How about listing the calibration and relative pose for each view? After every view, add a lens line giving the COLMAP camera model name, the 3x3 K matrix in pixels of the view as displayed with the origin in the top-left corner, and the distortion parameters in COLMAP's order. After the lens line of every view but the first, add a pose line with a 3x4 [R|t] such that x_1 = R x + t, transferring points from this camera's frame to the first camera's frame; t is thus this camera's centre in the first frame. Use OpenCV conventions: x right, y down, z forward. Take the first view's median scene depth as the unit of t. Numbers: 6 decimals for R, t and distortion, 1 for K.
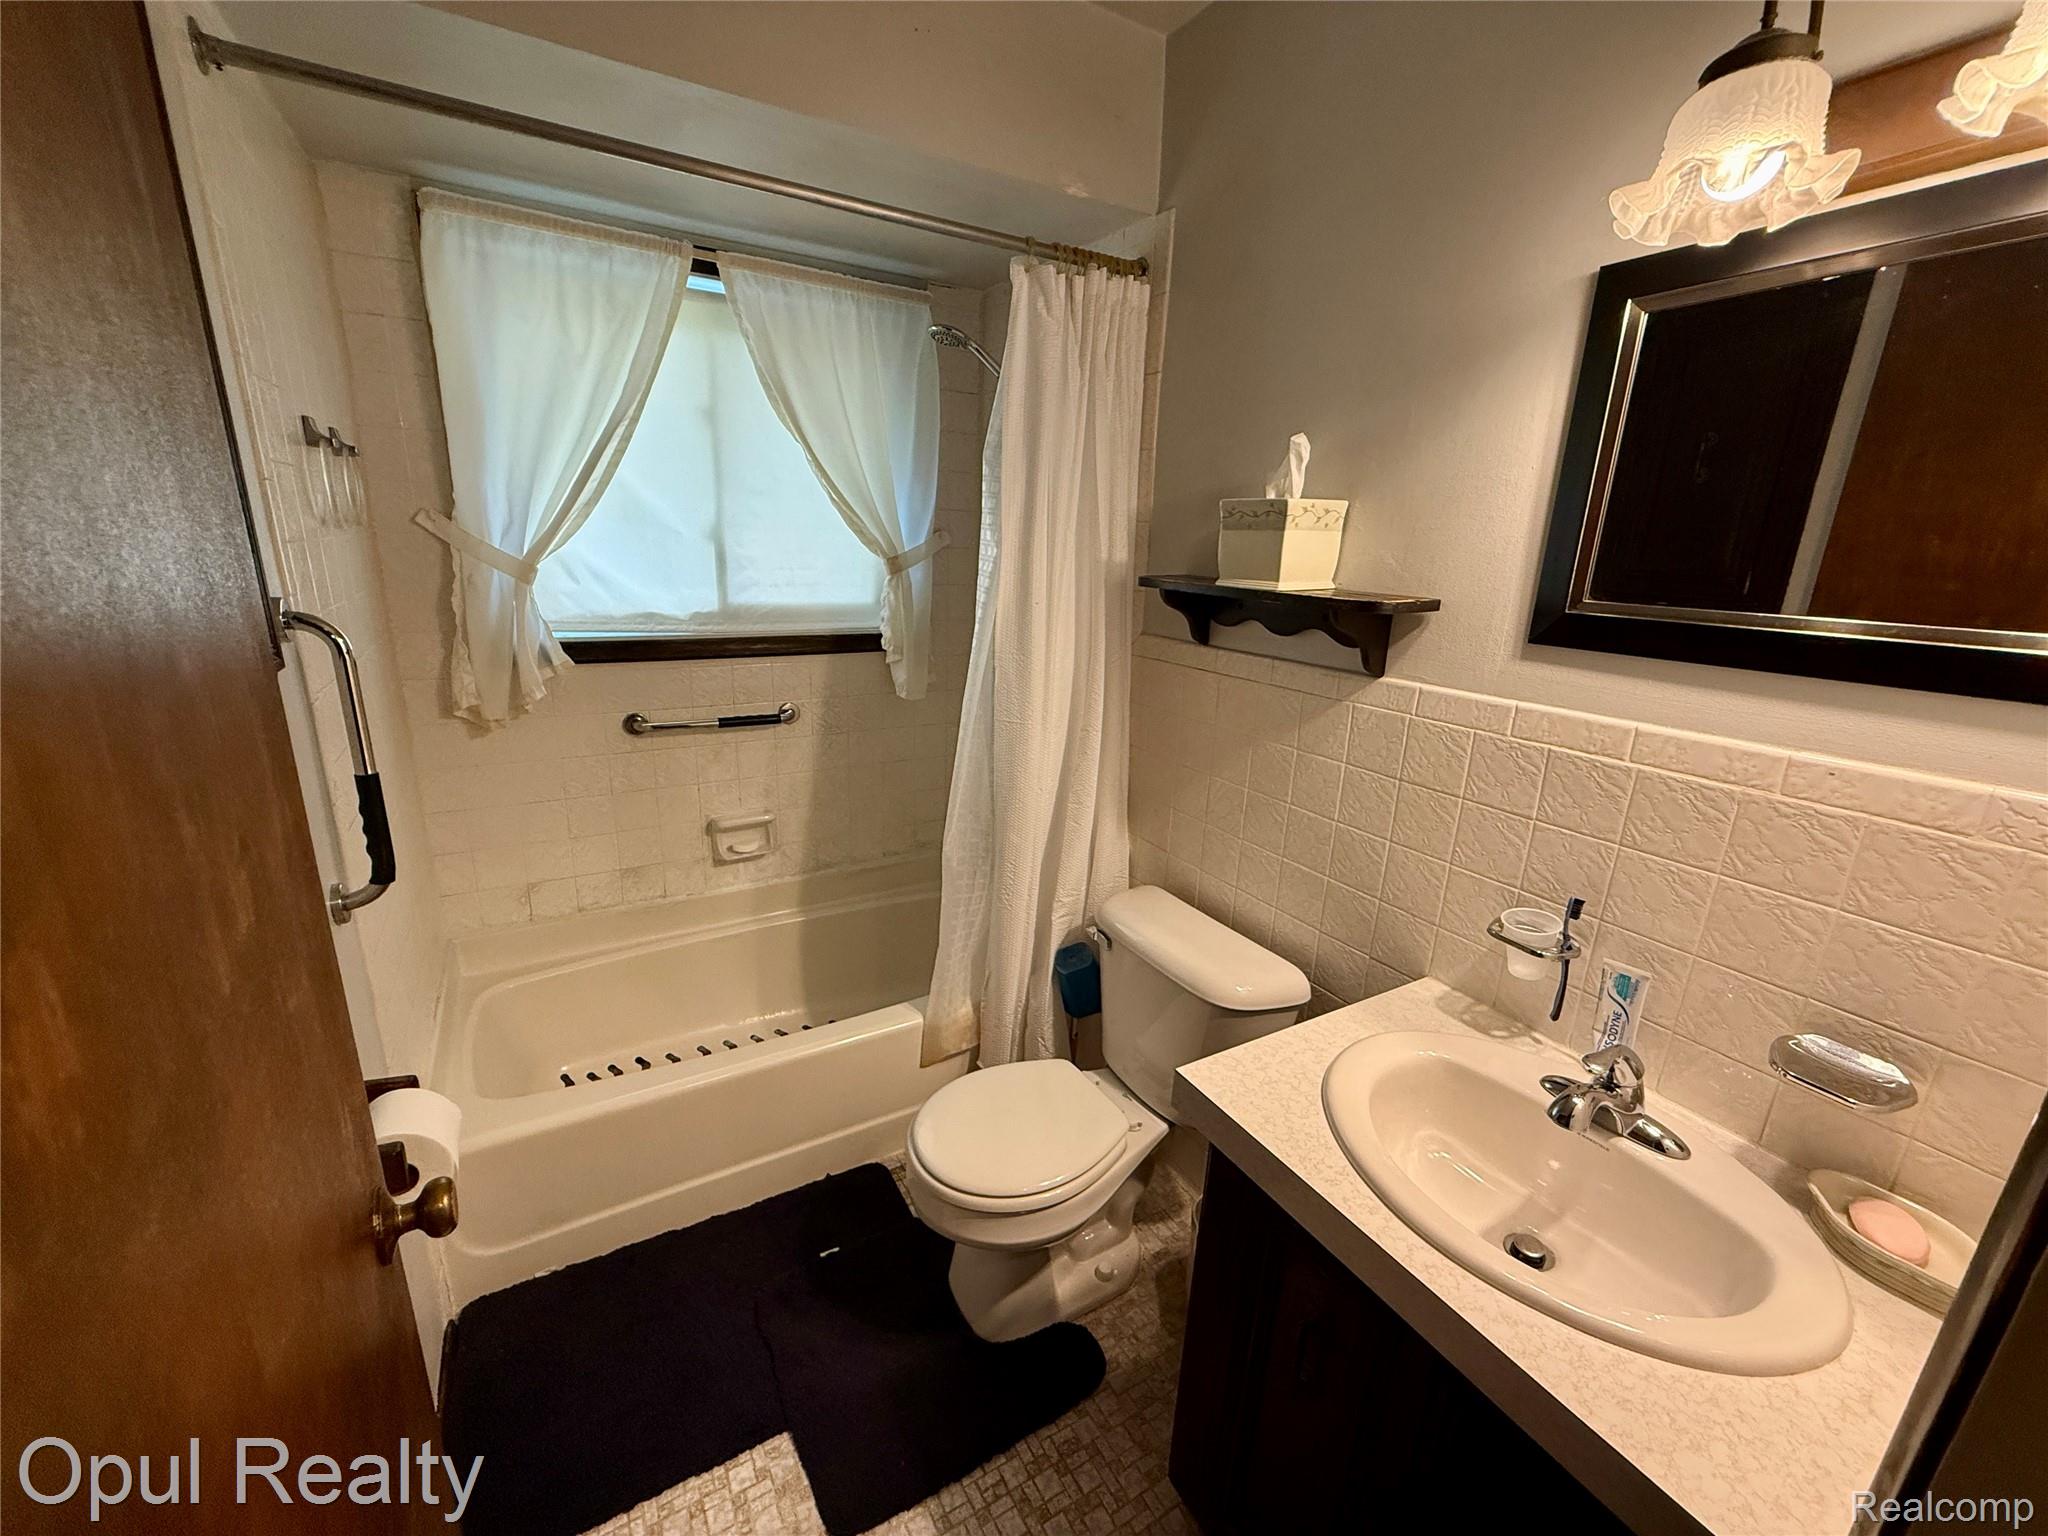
lens RADIAL K [[814.9, 0, 1018.5], [0, 814.9, 772.6], [0, 0, 1]] dist [-0.001876, 0.000387]
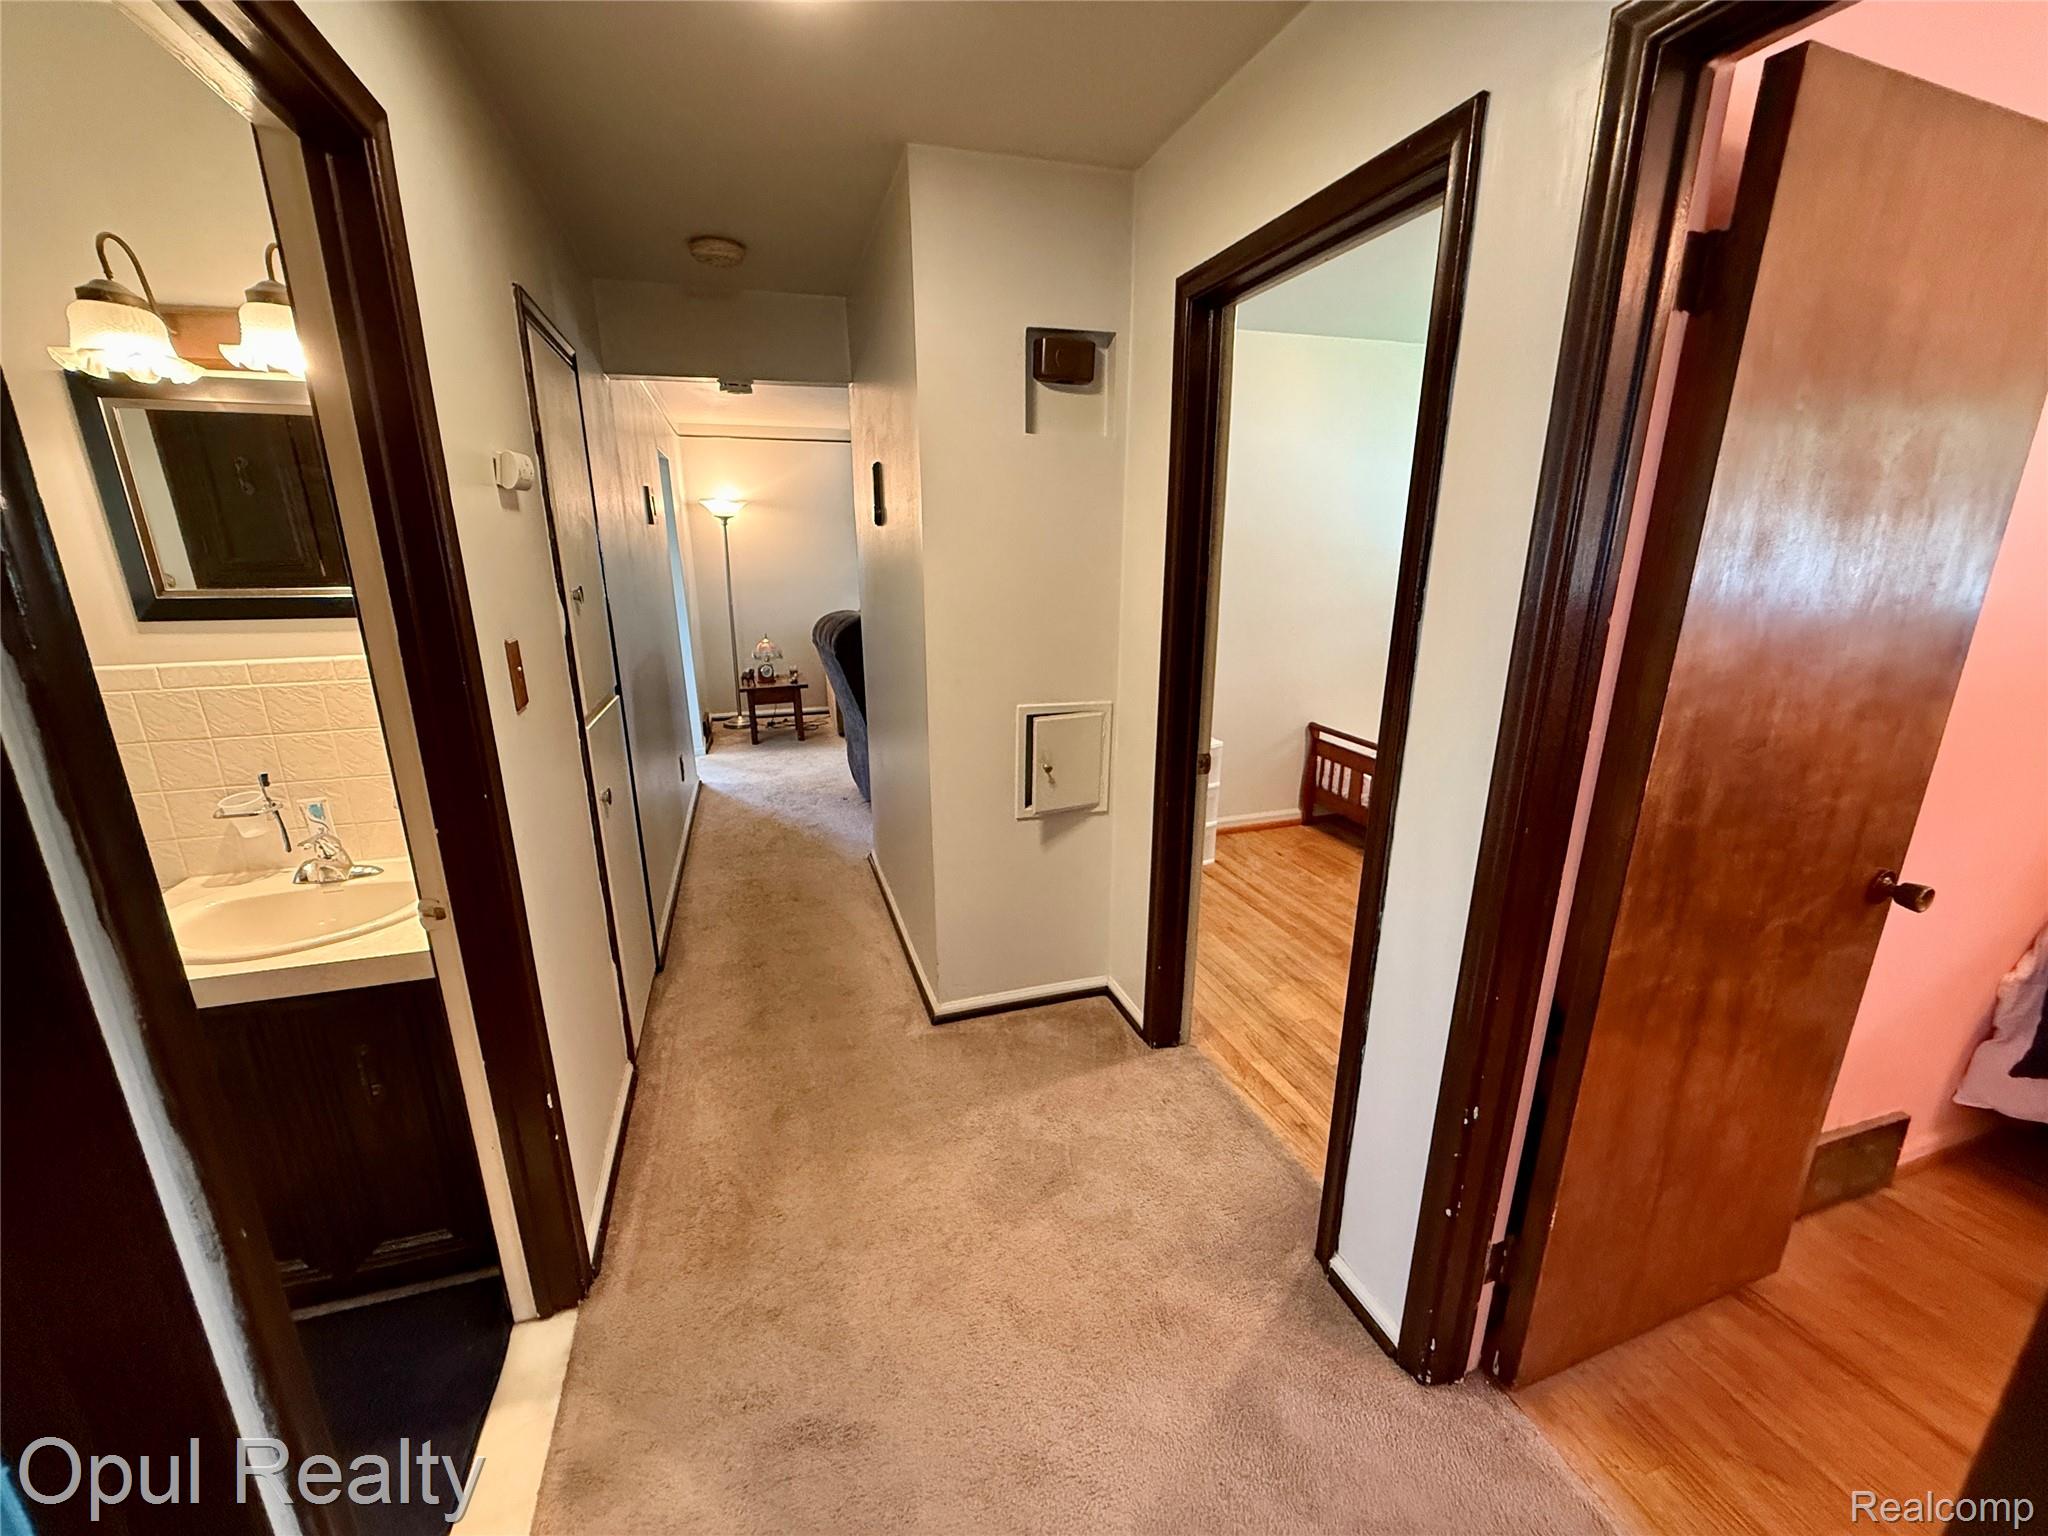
lens RADIAL K [[814.9, 0, 1022.4], [0, 814.9, 772.8], [0, 0, 1]] dist [-0.001876, 0.000387]
pose [[0.229256, -0.298489, 0.926470, -0.453713], [0.282790, 0.931190, 0.230033, 0.207086], [-0.931381, 0.209260, 0.297891, -0.869138]]
